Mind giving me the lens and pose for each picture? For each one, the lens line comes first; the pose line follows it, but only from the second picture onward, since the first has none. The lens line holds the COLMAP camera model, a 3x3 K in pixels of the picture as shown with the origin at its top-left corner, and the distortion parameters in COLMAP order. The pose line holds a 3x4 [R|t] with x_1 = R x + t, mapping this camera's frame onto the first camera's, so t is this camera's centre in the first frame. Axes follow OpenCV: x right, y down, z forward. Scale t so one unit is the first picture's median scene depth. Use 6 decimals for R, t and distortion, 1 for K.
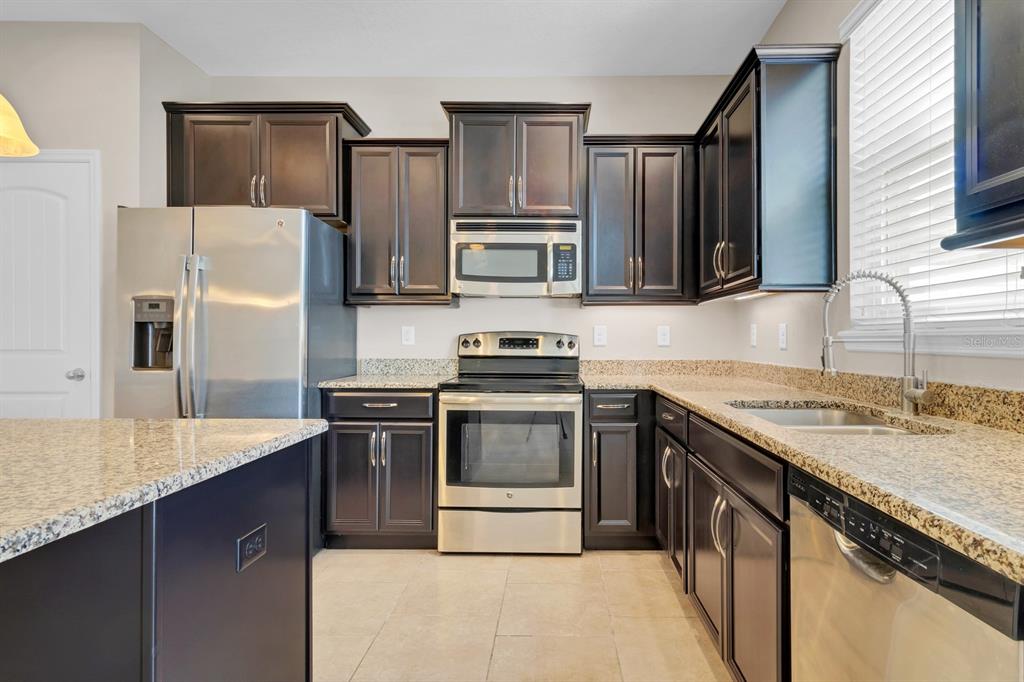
lens RADIAL K [[554.9, 0, 550.7], [0, 554.9, 340.9], [0, 0, 1]] dist [0.004048, 0.000529]
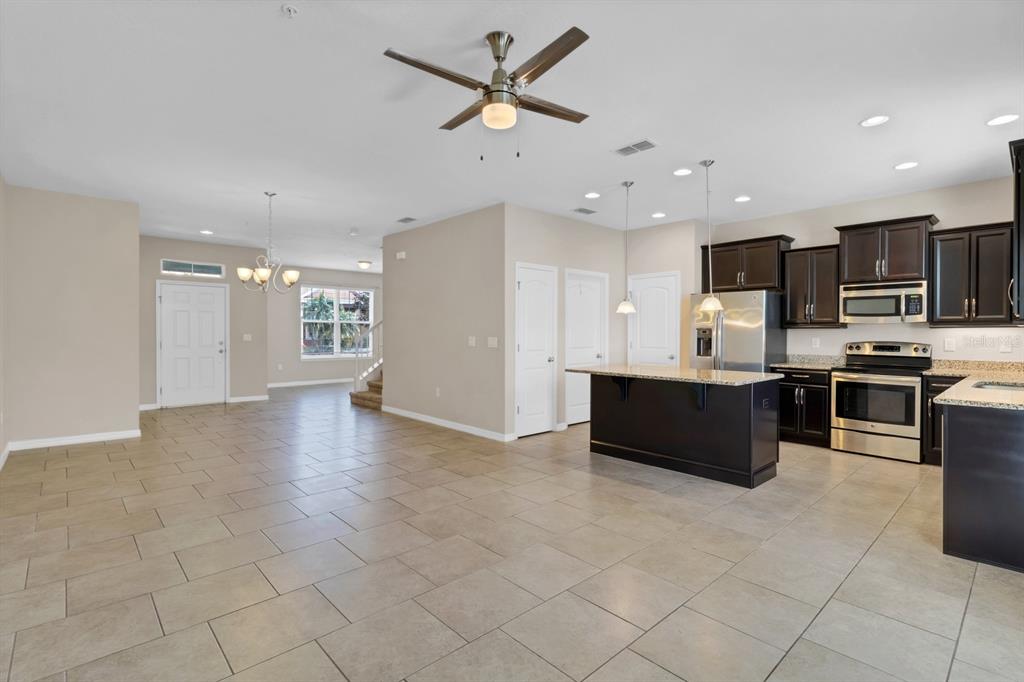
lens RADIAL K [[483.6, 0, 516.4], [0, 483.6, 334.7], [0, 0, 1]] dist [-0.000199, 0.000073]
pose [[0.682837, 0.002442, -0.730567, 0.313000], [-0.003293, 0.999995, 0.000265, -0.043097], [0.730564, 0.002225, 0.682841, -1.092573]]
